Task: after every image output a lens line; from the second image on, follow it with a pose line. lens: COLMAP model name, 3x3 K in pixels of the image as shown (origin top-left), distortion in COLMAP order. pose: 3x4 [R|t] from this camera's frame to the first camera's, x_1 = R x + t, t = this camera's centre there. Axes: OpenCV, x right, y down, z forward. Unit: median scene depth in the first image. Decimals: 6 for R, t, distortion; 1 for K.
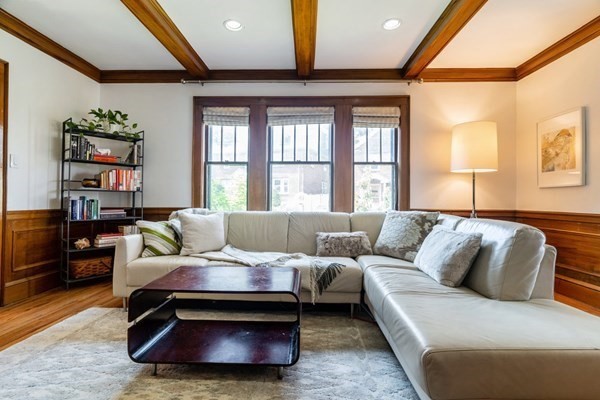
lens RADIAL K [[290.0, 0, 300.2], [0, 290.0, 196.8], [0, 0, 1]] dist [0.002020, 0.000471]
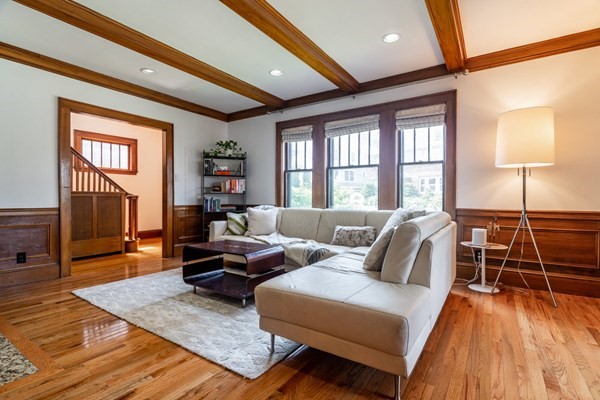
lens RADIAL K [[289.6, 0, 300.6], [0, 289.6, 204.1], [0, 0, 1]] dist [0.001445, 0.000200]
pose [[0.846475, 0.007392, -0.532378, 0.486671], [0.003628, 0.999800, 0.019651, 0.006536], [0.532417, -0.018565, 0.846279, -0.089502]]
